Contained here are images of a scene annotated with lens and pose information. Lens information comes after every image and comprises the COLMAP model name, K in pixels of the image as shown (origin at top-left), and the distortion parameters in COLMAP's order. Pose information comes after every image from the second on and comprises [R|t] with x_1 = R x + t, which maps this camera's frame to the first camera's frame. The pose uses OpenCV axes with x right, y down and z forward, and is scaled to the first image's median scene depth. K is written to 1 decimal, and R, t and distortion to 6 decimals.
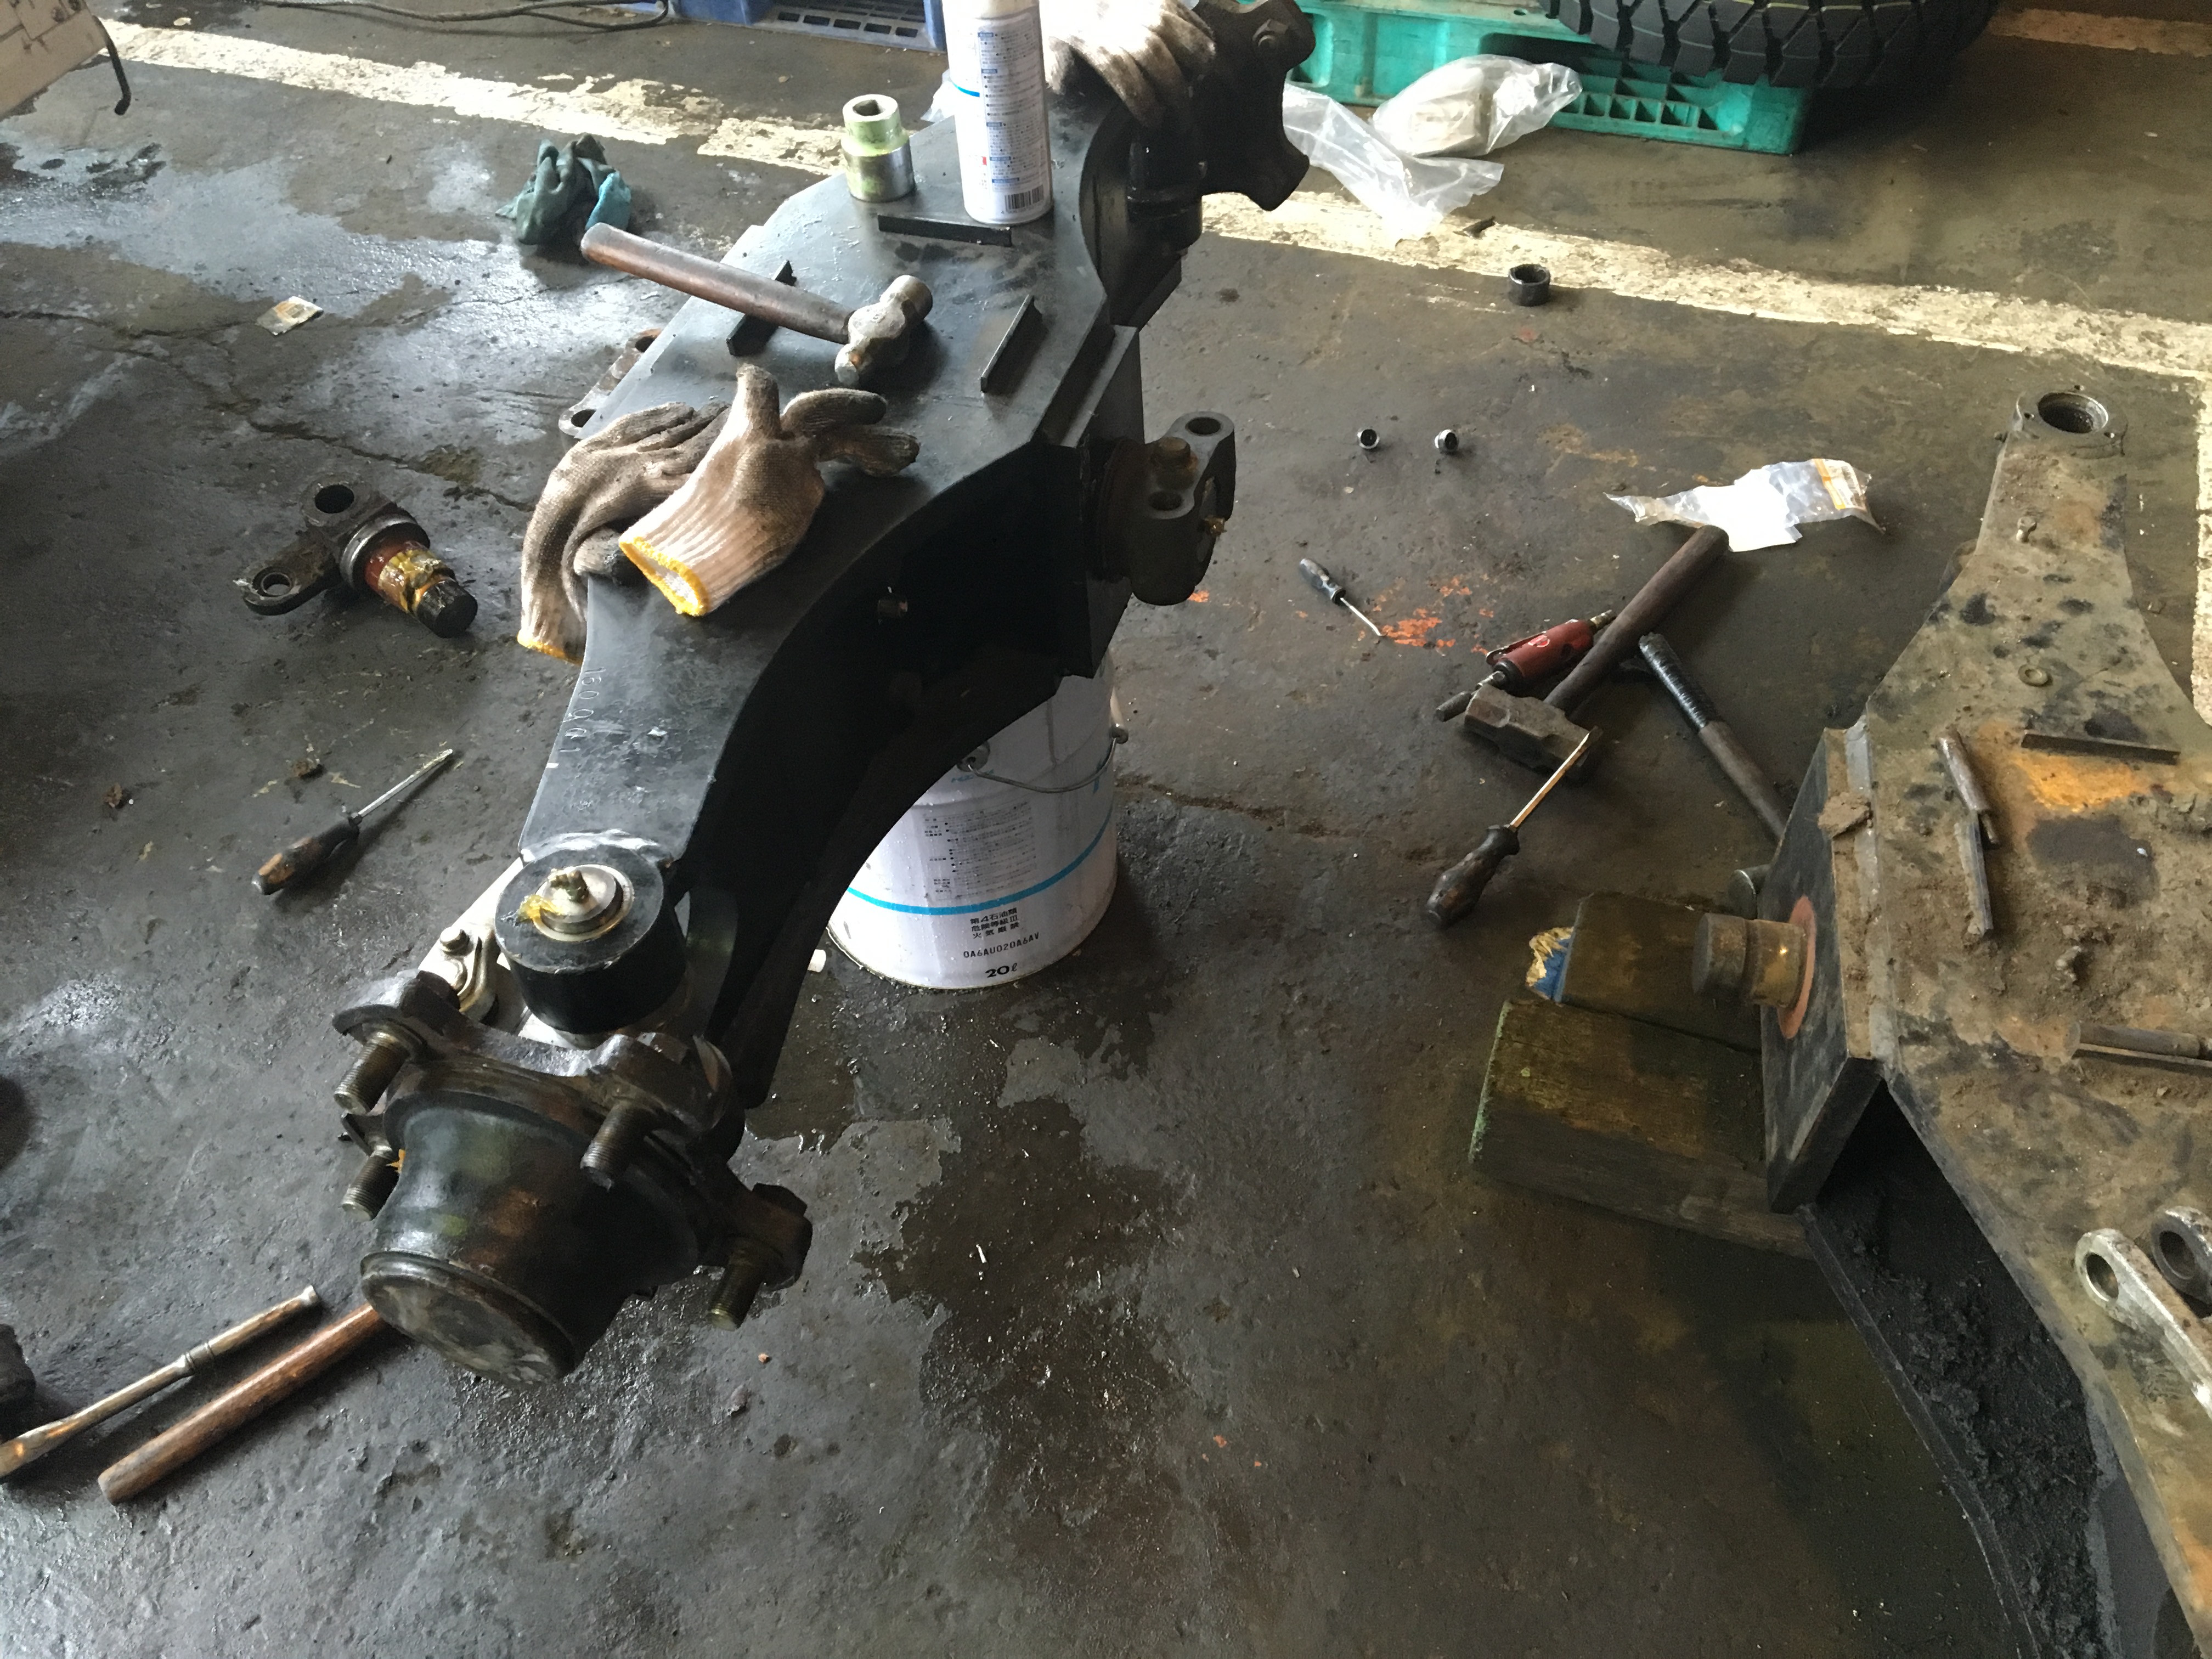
lens RADIAL K [[1863.2, 0, 1106.0], [0, 1863.2, 829.5], [0, 0, 1]] dist [0.073845, -0.096506]
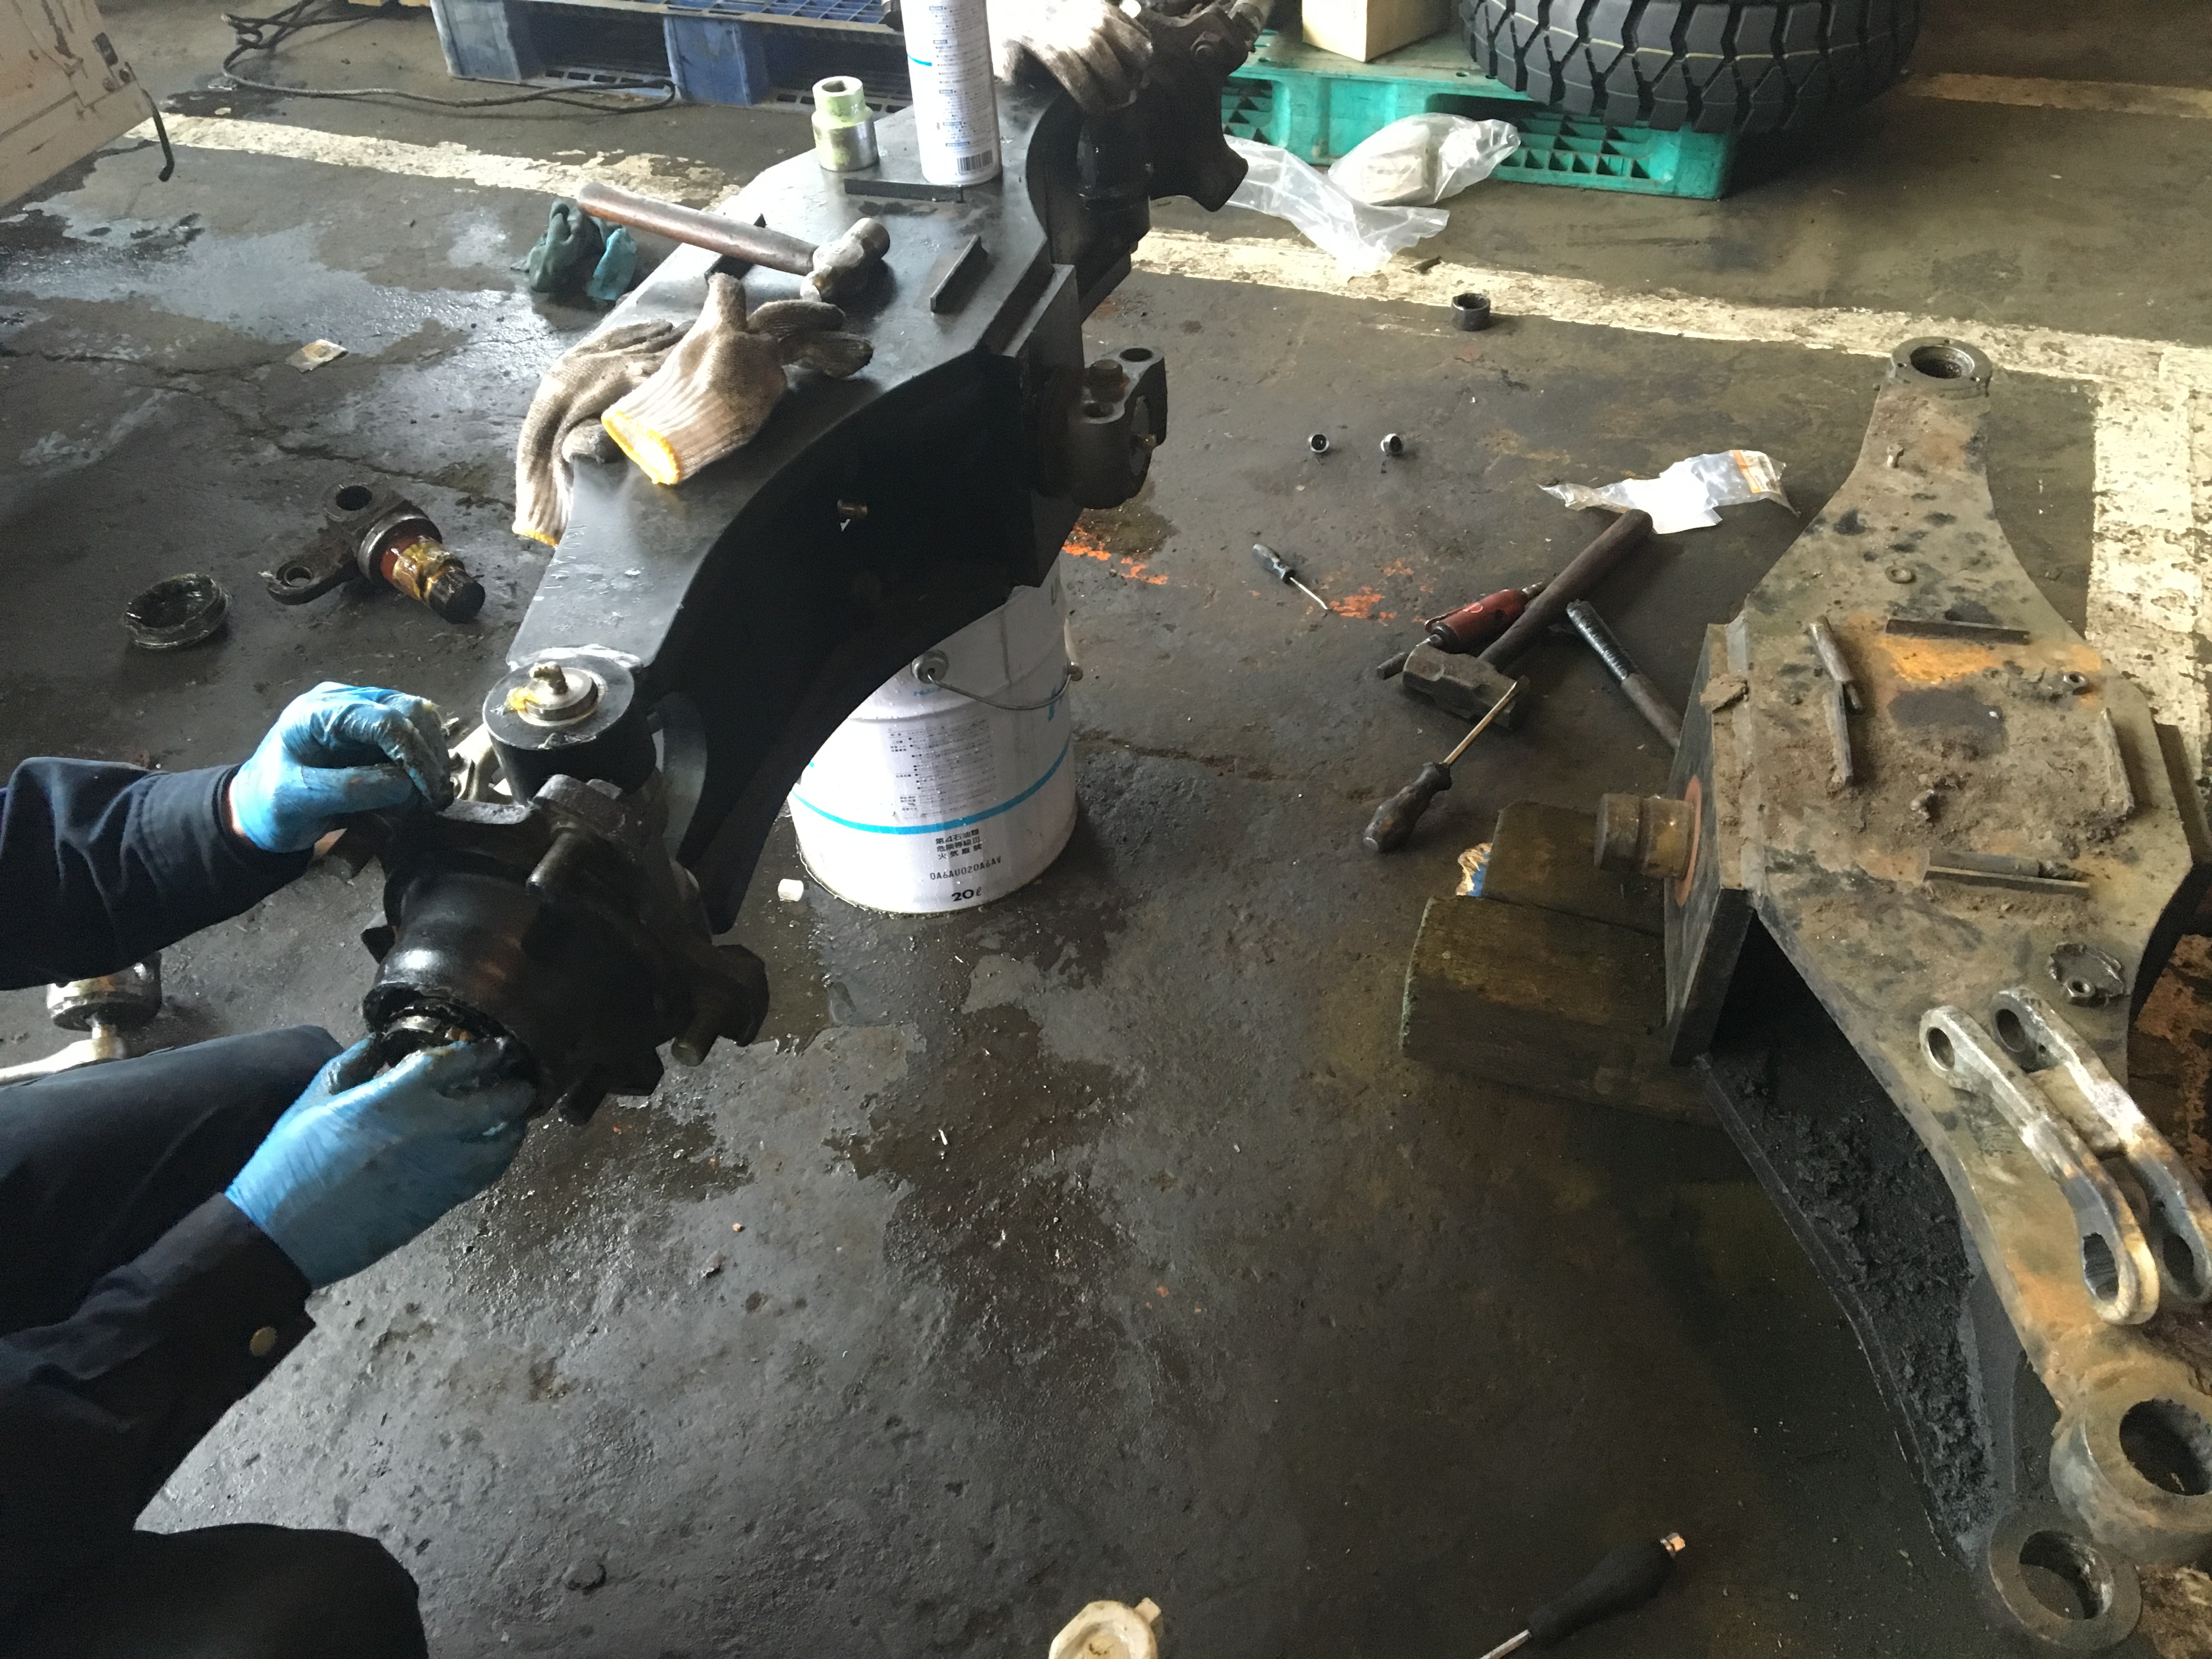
lens RADIAL K [[1863.2, 0, 1106.0], [0, 1863.2, 829.5], [0, 0, 1]] dist [0.073845, -0.096506]
pose [[0.999928, -0.009204, -0.007748, 0.035372], [0.008602, 0.997185, -0.074484, 0.128999], [0.008412, 0.074412, 0.997192, -0.073406]]
